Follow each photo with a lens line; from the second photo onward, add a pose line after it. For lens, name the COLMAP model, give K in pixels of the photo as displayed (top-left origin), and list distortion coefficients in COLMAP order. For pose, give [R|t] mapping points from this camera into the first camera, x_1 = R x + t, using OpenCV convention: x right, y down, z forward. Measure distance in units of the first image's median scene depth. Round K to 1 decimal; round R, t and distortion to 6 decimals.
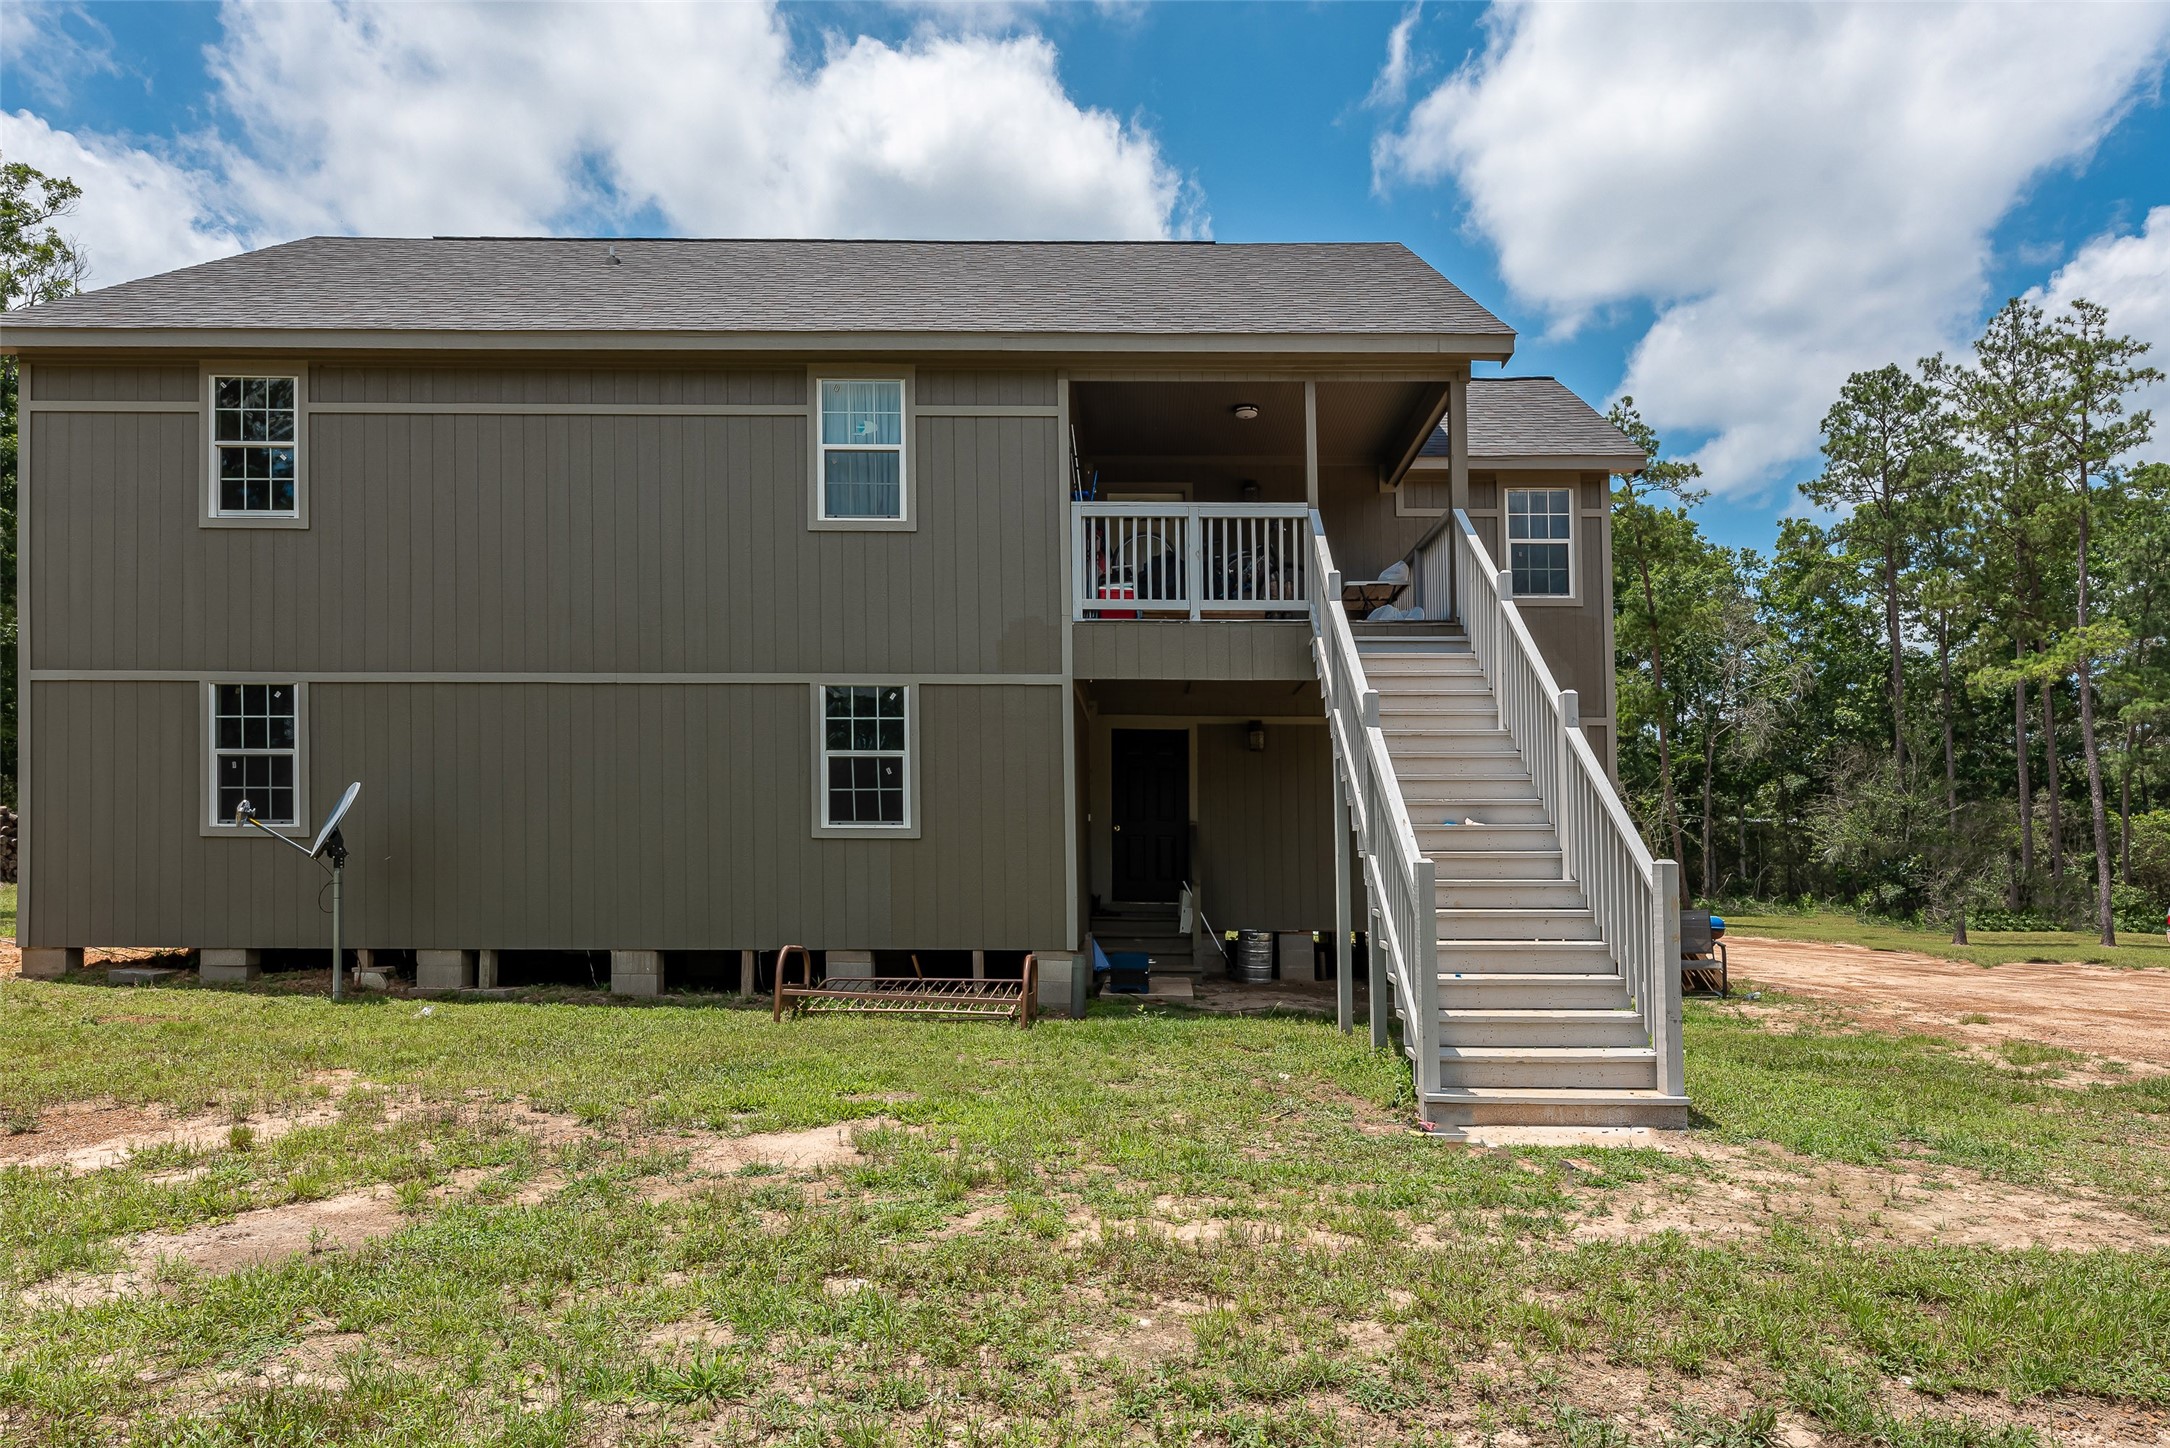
lens RADIAL K [[1169.3, 0, 1094.3], [0, 1169.3, 771.4], [0, 0, 1]] dist [-0.006065, 0.001415]
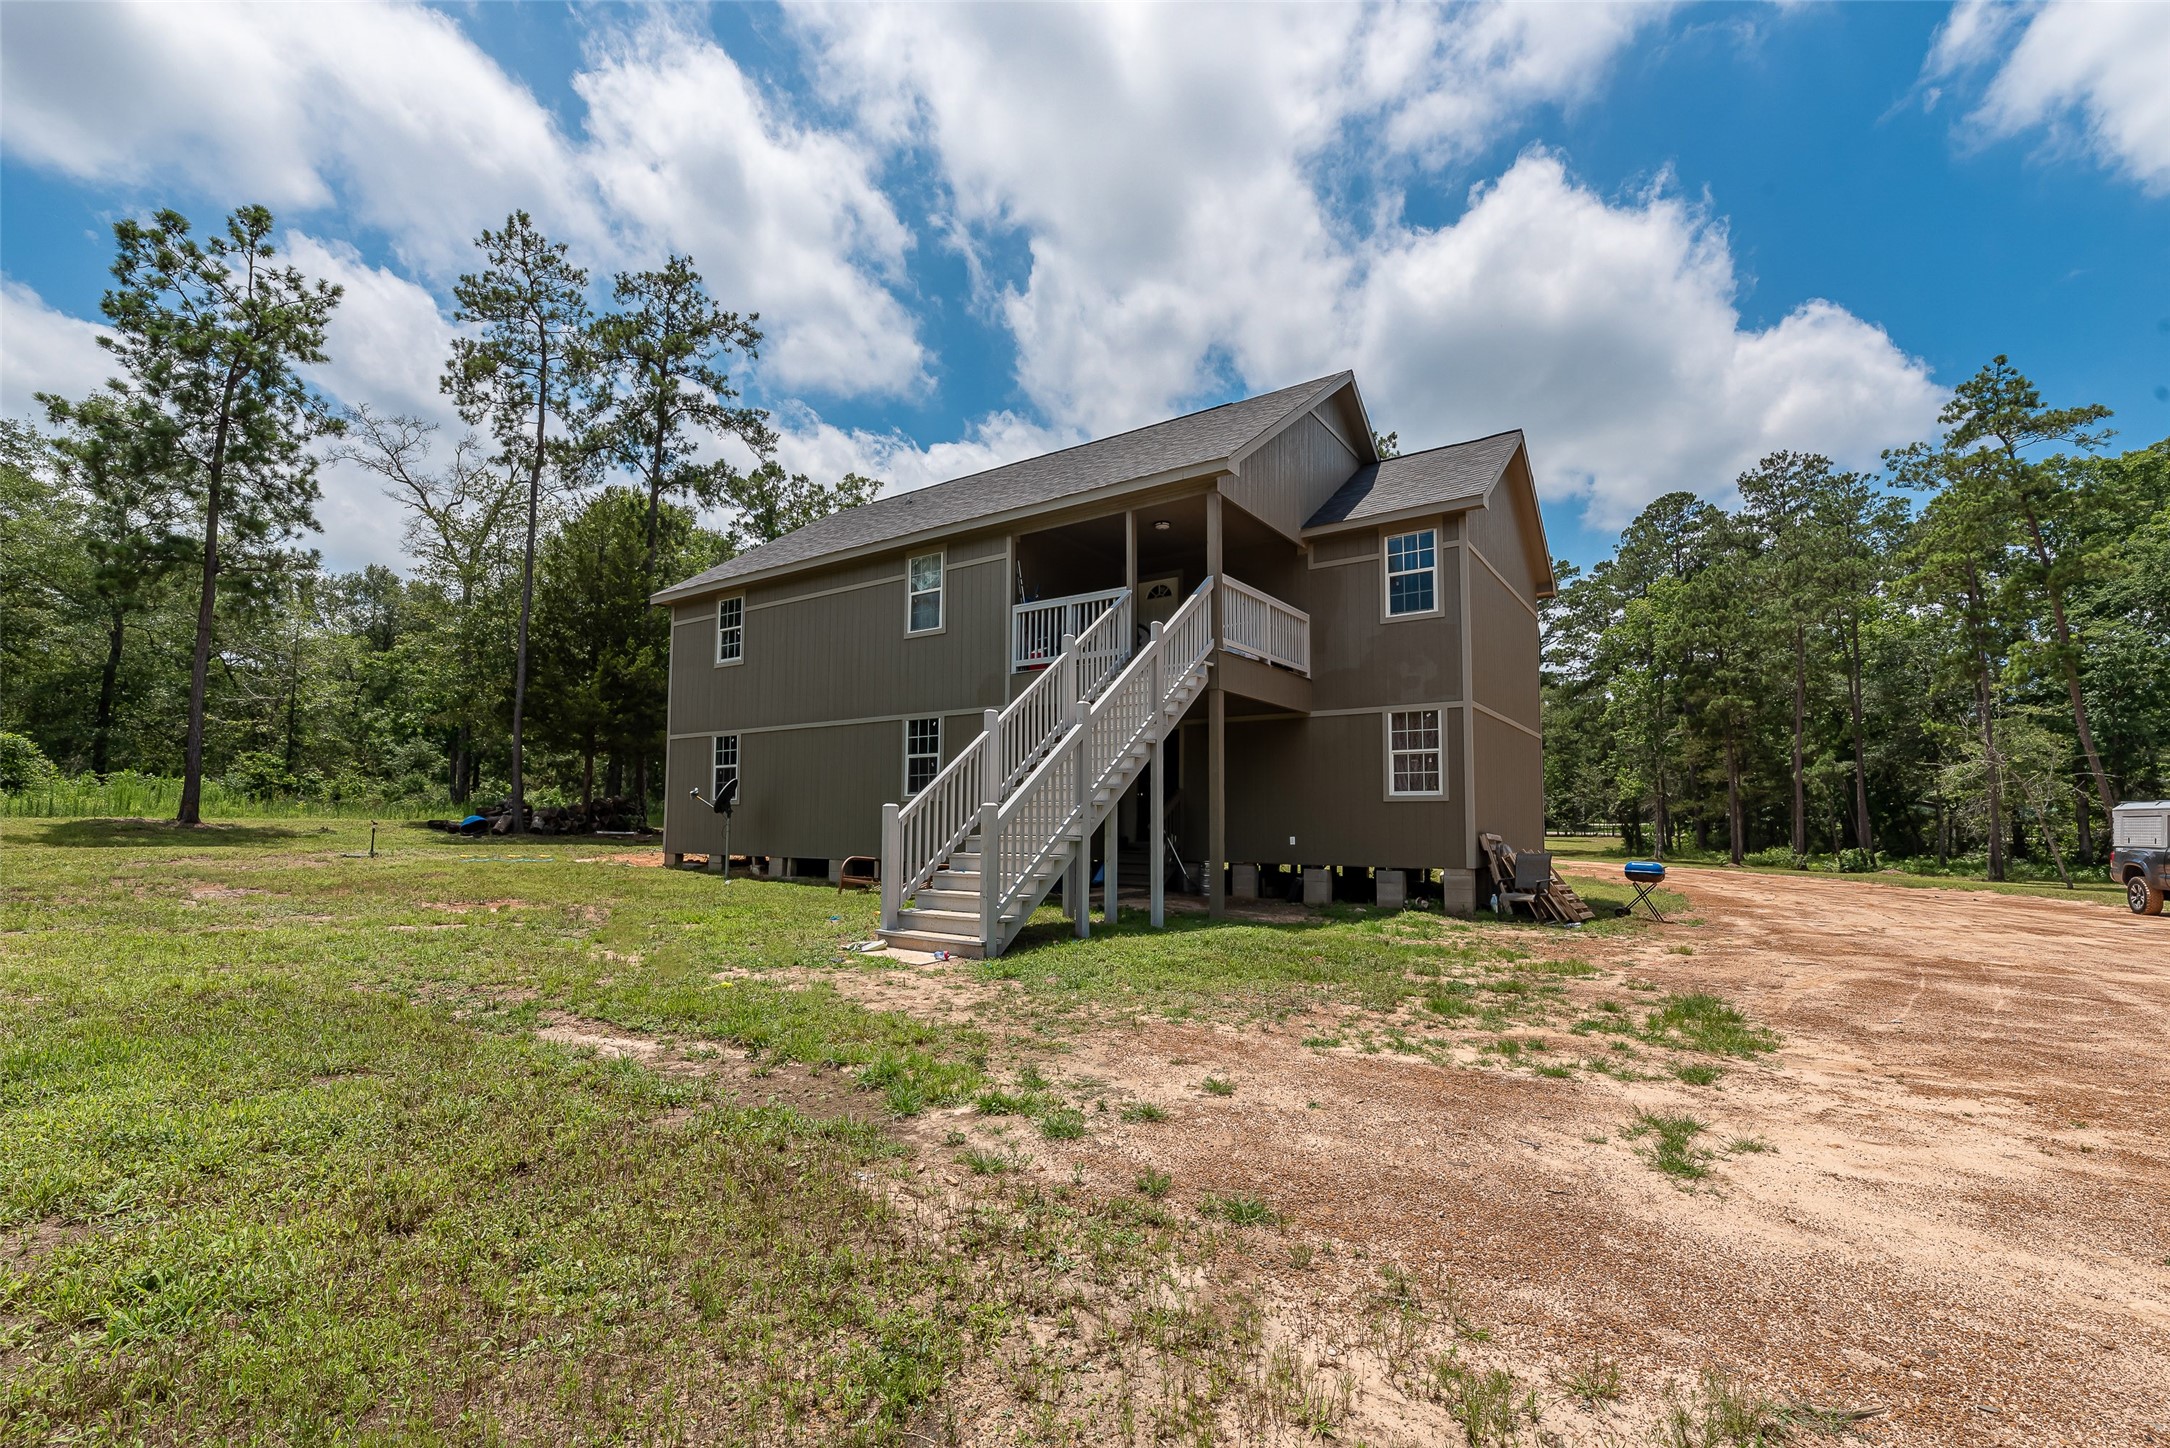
lens RADIAL K [[887.3, 0, 1092.5], [0, 887.3, 741.4], [0, 0, 1]] dist [-0.004140, -0.000054]
pose [[0.839595, -0.051545, -0.540762, 0.787880], [0.036002, 0.998579, -0.039285, 0.027996], [0.542019, 0.013515, 0.840258, -0.045867]]
